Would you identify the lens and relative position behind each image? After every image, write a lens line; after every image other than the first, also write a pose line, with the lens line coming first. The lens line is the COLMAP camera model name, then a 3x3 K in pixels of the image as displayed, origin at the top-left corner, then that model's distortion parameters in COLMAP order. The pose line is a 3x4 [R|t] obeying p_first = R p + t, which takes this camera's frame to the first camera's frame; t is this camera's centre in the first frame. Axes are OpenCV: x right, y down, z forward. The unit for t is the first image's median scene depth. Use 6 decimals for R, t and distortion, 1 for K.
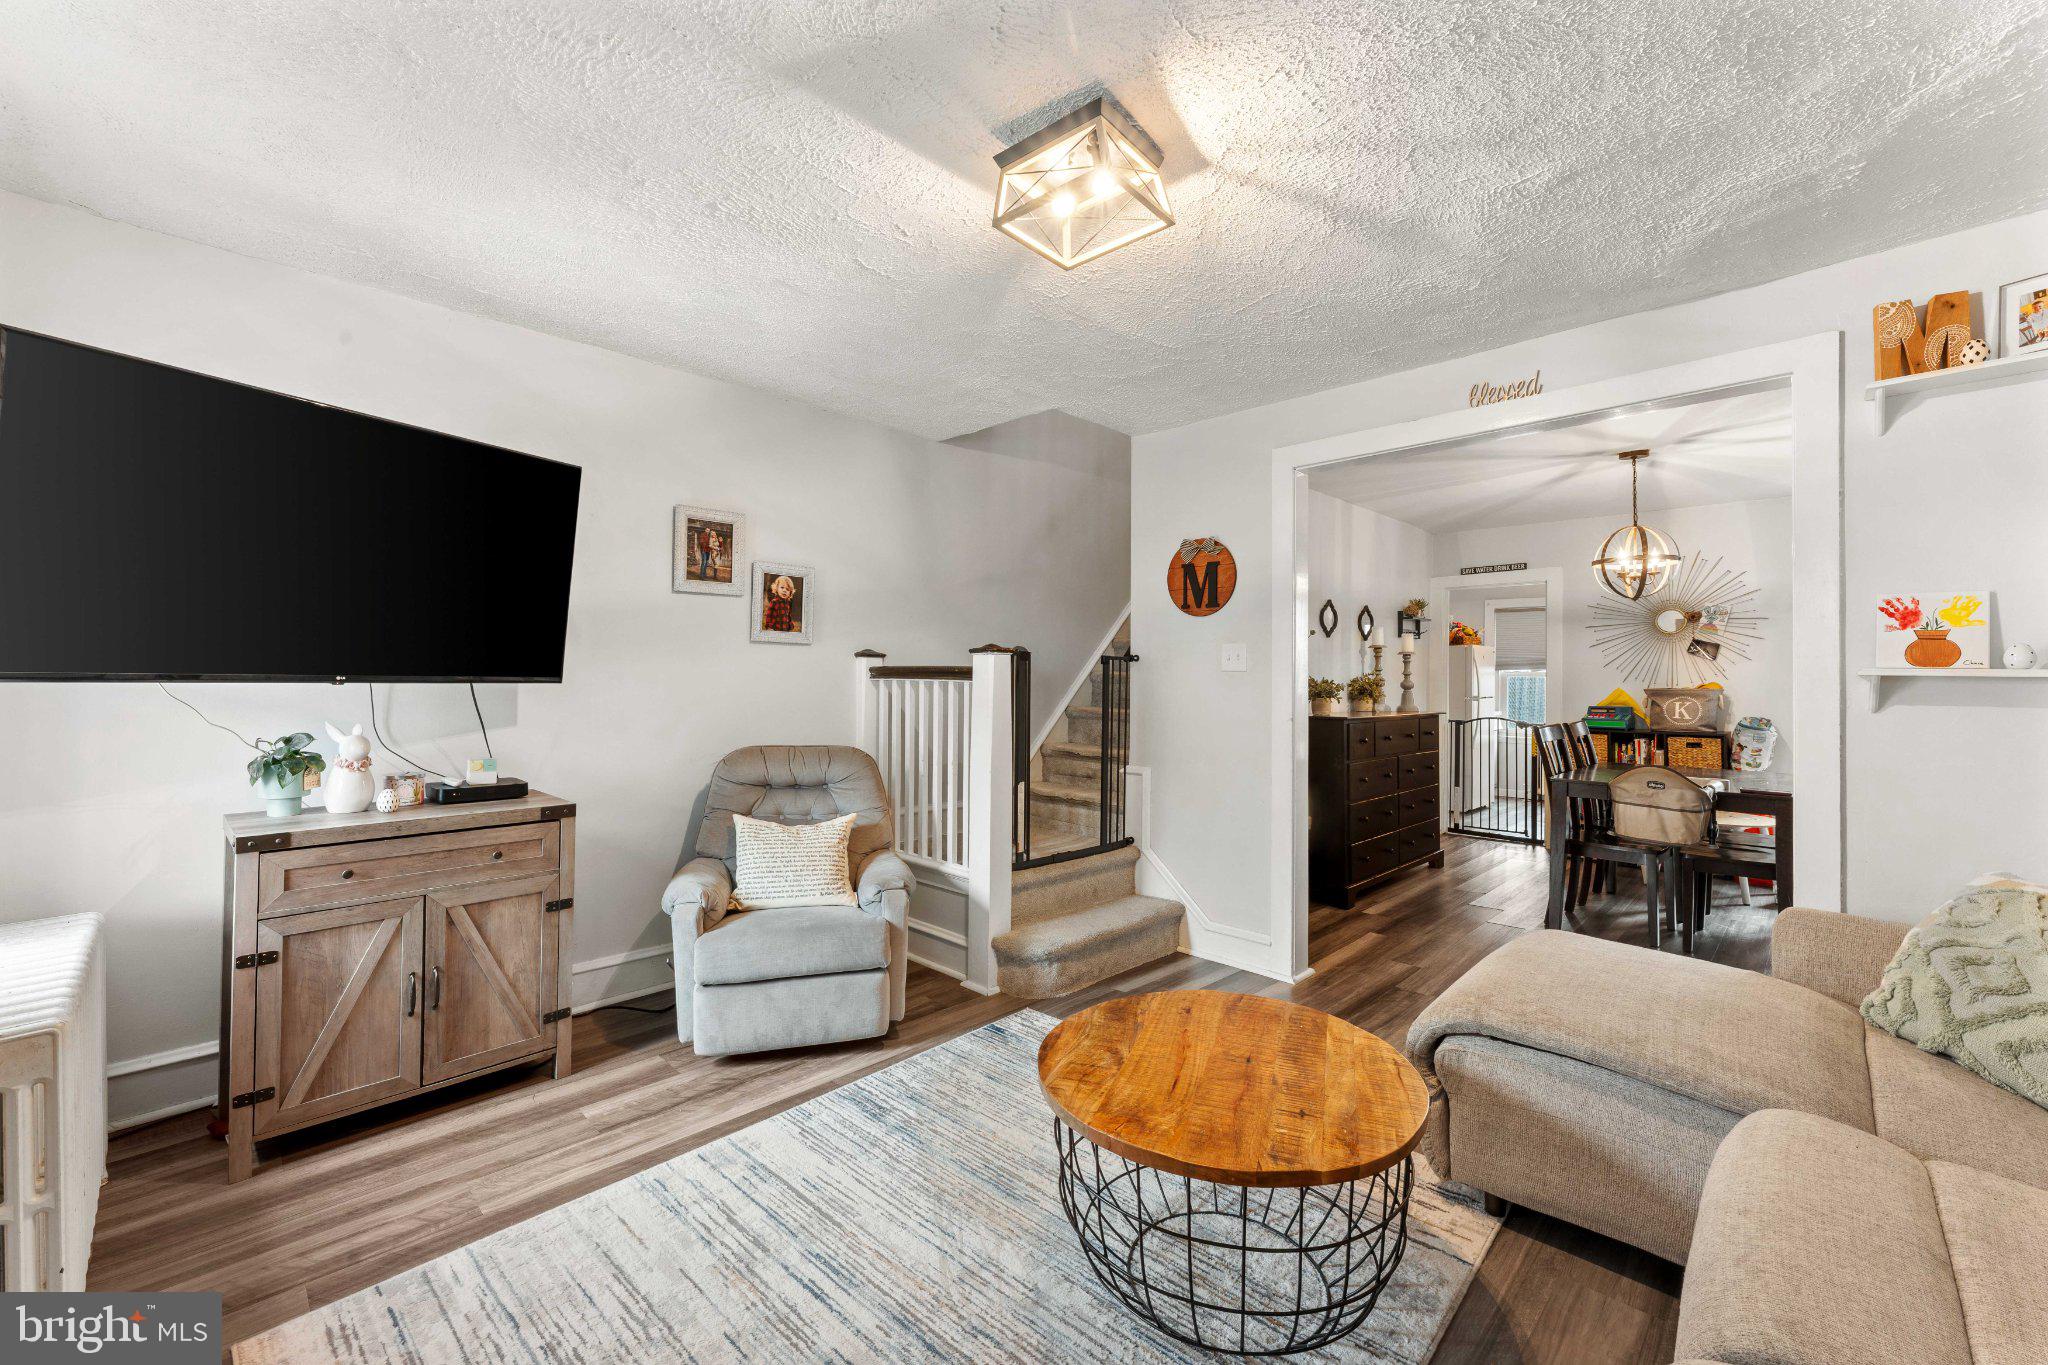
lens RADIAL K [[842.9, 0, 1010.9], [0, 842.9, 668.8], [0, 0, 1]] dist [-0.001754, -0.000419]
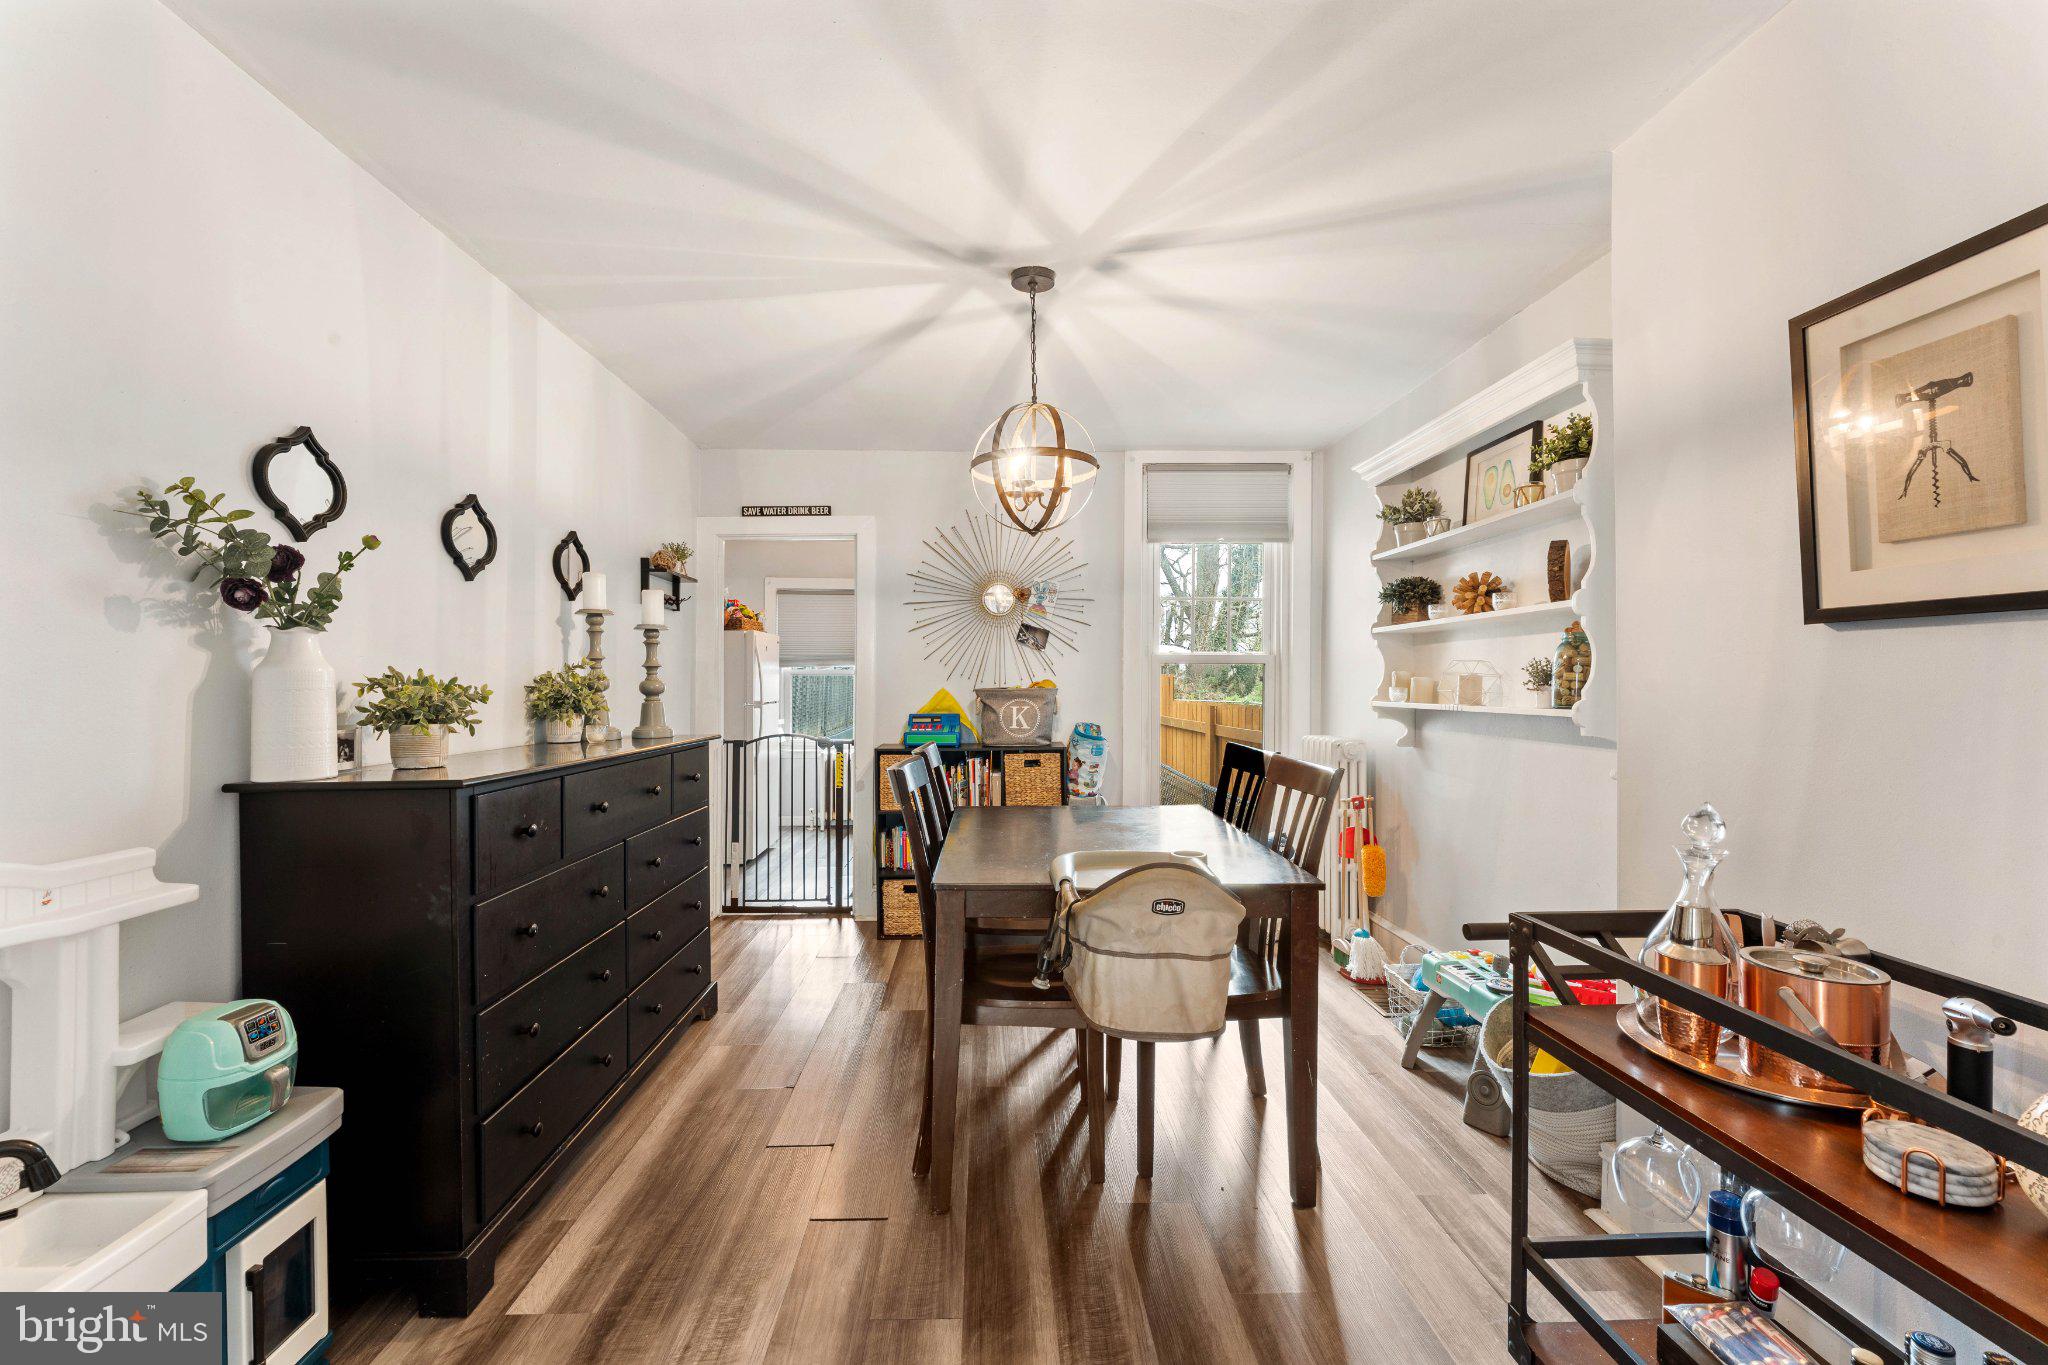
lens RADIAL K [[890.5, 0, 1022.2], [0, 890.5, 675.4], [0, 0, 1]] dist [0.000797, -0.000046]
pose [[0.692038, -0.001562, 0.721859, 0.301536], [-0.003276, 0.999981, 0.005305, 0.010709], [-0.721853, -0.006036, 0.692020, 0.590224]]
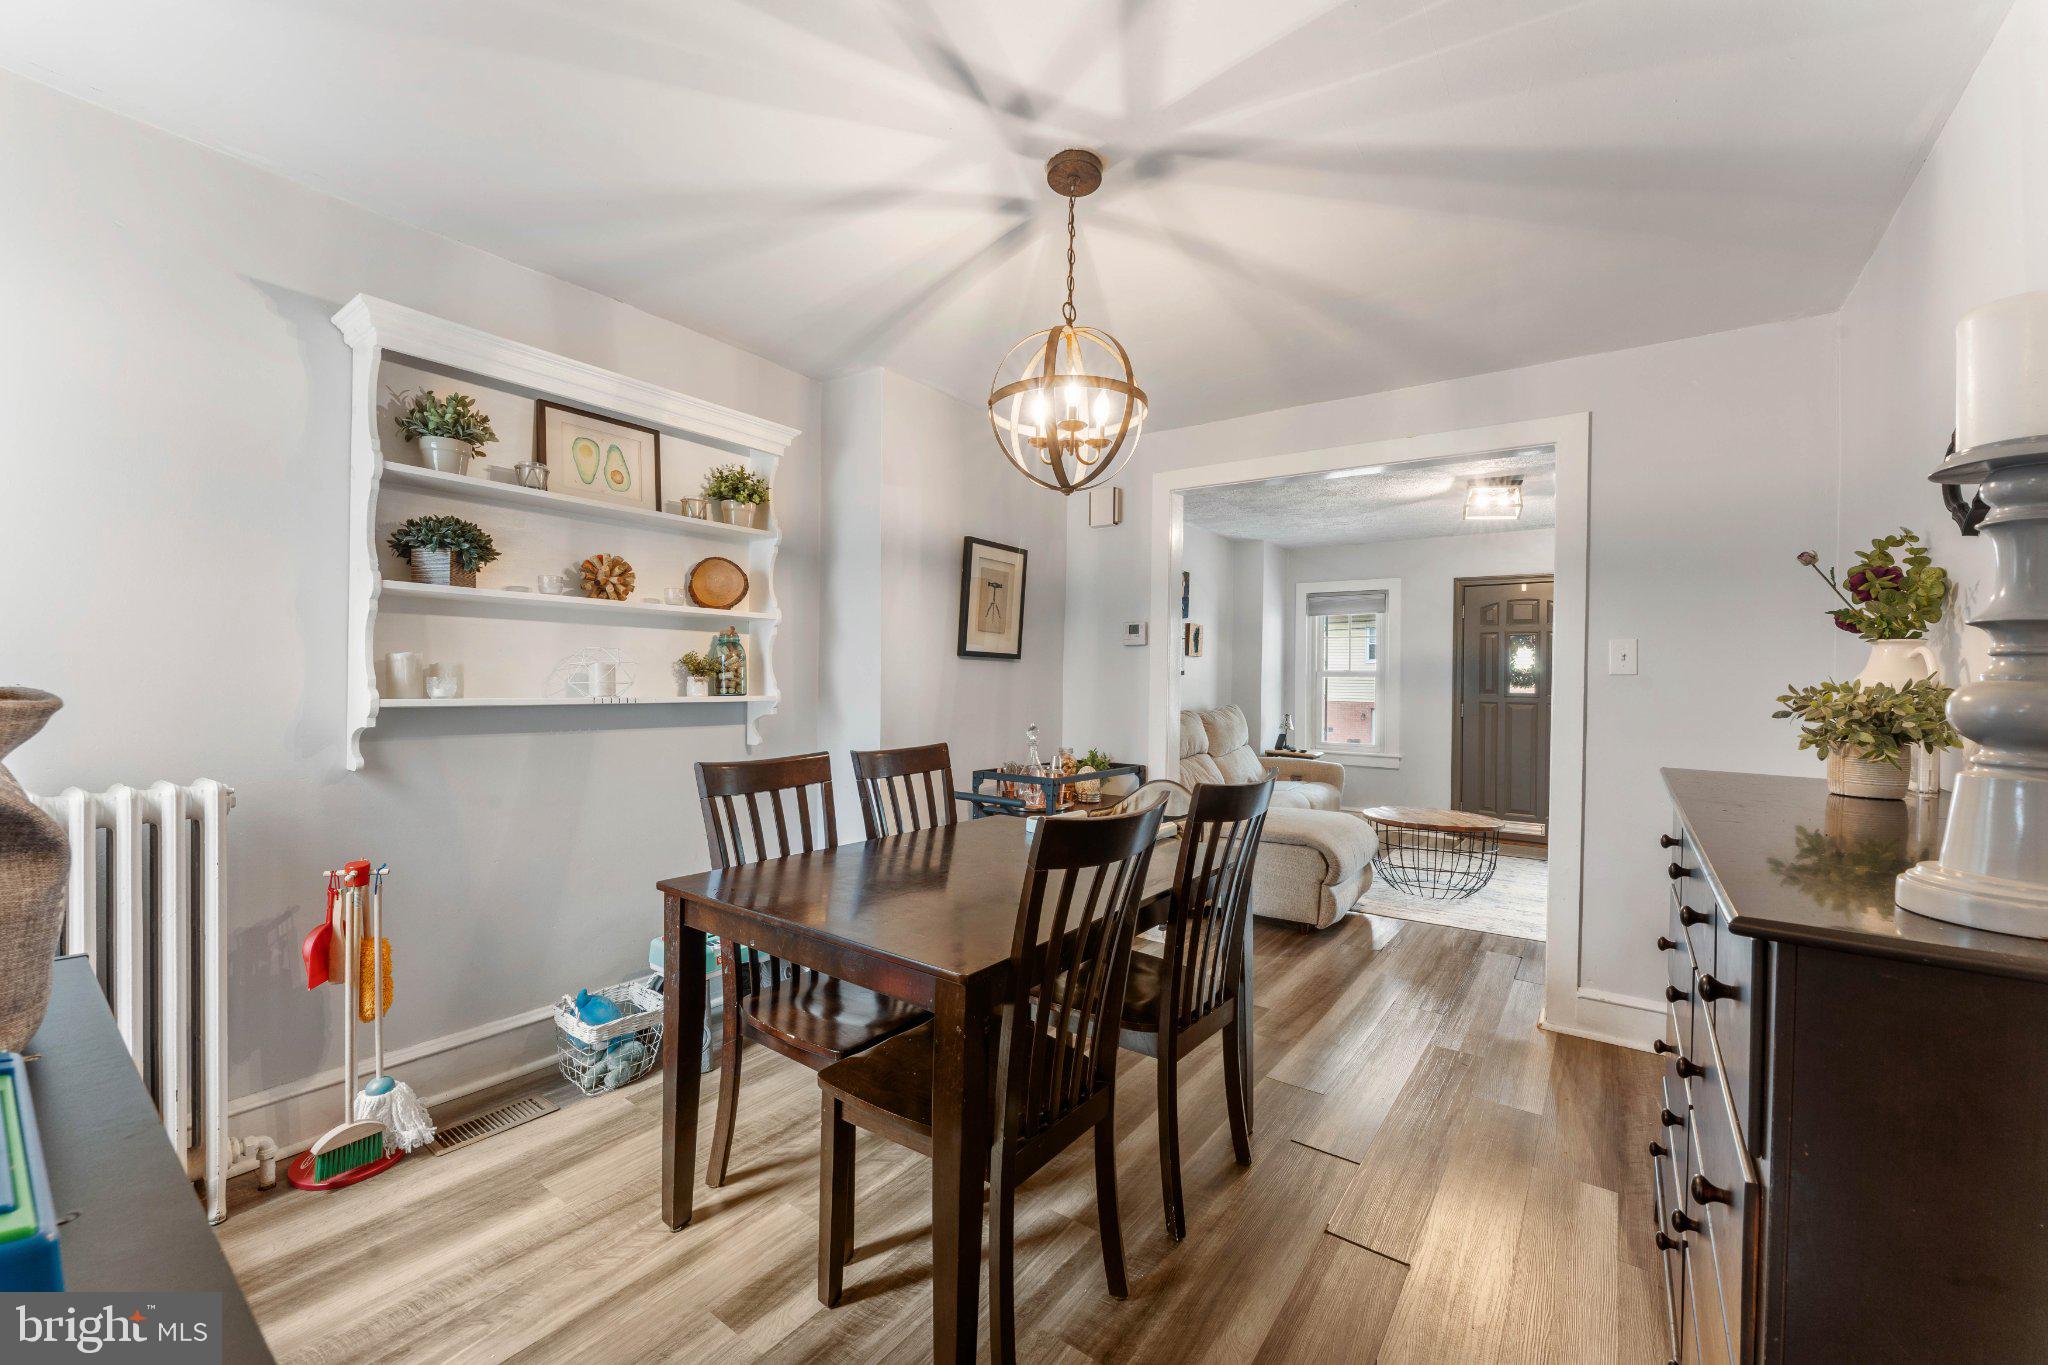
lens RADIAL K [[826.0, 0, 1022.4], [0, 826.0, 687.4], [0, 0, 1]] dist [-0.000320, -0.000227]
pose [[-0.988252, -0.020542, -0.151445, 0.835201], [-0.020042, 0.999787, -0.004824, 0.026203], [0.151512, -0.001732, -0.988454, 1.445052]]
